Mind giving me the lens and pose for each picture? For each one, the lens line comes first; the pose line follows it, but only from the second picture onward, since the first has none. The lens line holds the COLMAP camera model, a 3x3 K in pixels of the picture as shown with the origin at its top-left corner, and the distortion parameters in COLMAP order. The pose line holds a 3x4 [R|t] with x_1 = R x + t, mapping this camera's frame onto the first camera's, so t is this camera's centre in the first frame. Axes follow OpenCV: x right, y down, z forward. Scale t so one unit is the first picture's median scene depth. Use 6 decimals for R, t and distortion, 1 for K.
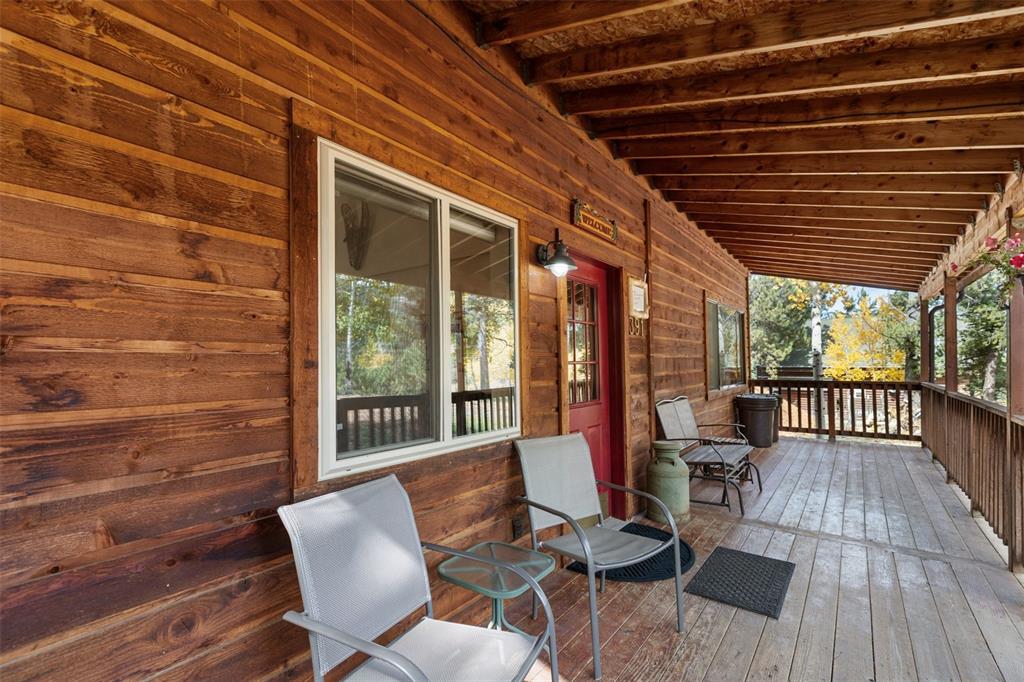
lens RADIAL K [[462.4, 0, 514.0], [0, 462.4, 356.3], [0, 0, 1]] dist [0.002378, 0.000506]
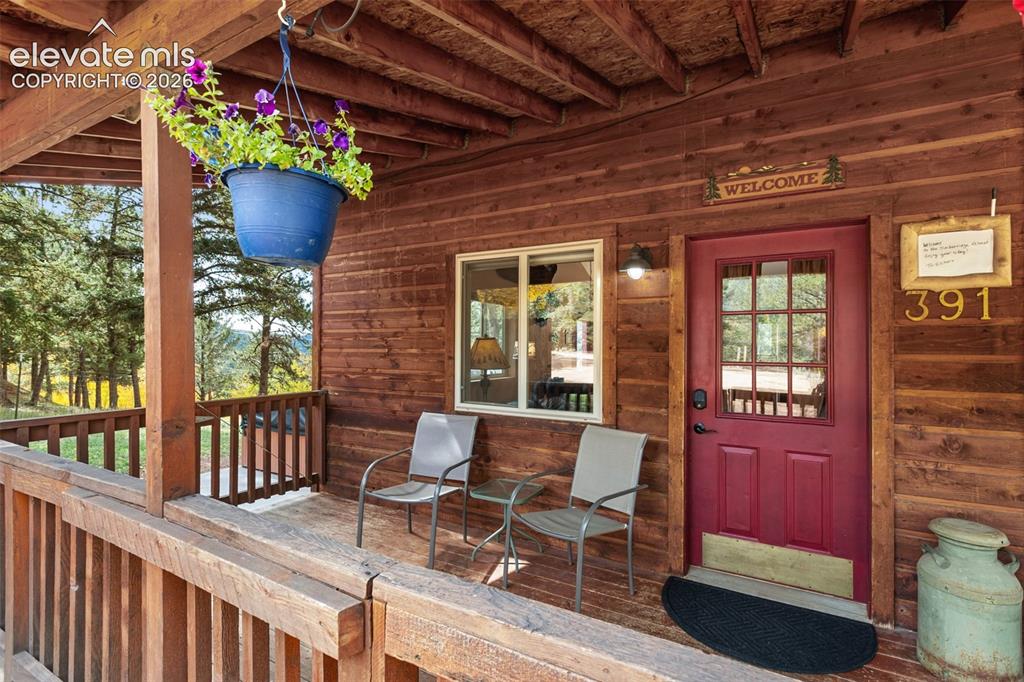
lens RADIAL K [[477.3, 0, 517.2], [0, 477.3, 344.2], [0, 0, 1]] dist [0.002367, 0.000167]
pose [[0.115304, 0.005098, -0.993317, 1.045699], [0.009304, 0.999937, 0.006213, -0.033596], [0.993287, -0.009959, 0.115249, 0.570254]]
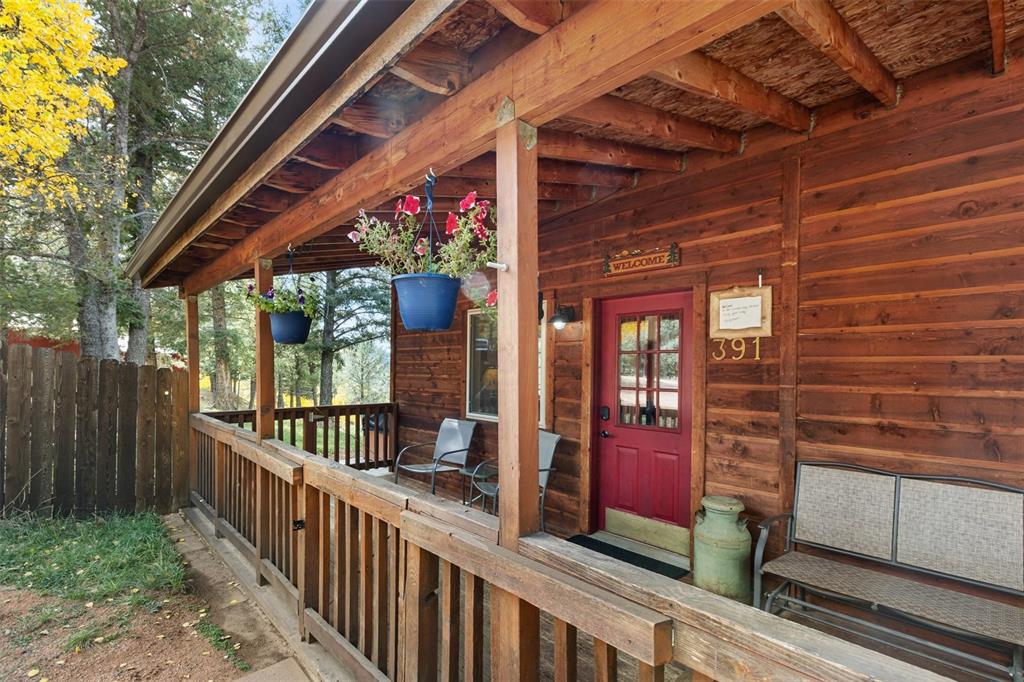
lens RADIAL K [[464.4, 0, 512.2], [0, 464.4, 371.9], [0, 0, 1]] dist [-0.000685, -0.000041]
pose [[-0.166663, 0.011064, -0.985952, 1.496338], [0.003094, 0.999938, 0.010698, -0.046390], [0.986009, -0.001268, -0.166687, 1.023286]]
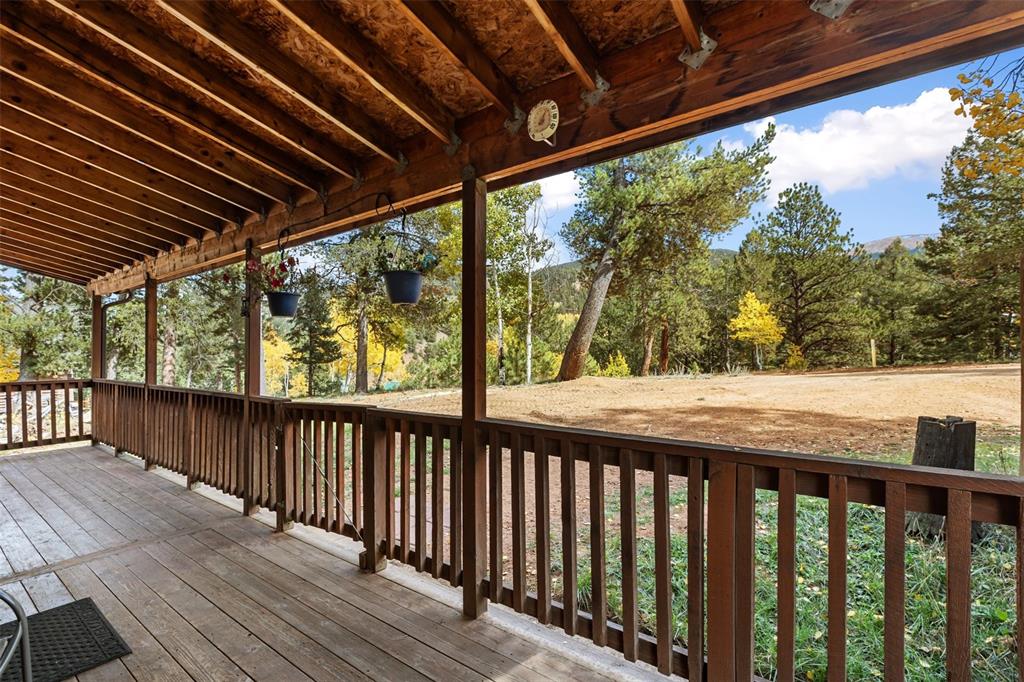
lens RADIAL K [[477.3, 0, 517.2], [0, 477.3, 344.2], [0, 0, 1]] dist [0.002367, 0.000167]
pose [[0.014290, 0.016741, 0.999758, -0.263226], [0.001318, 0.999859, -0.016762, 0.003472], [-0.999897, 0.001557, 0.014266, 0.209858]]
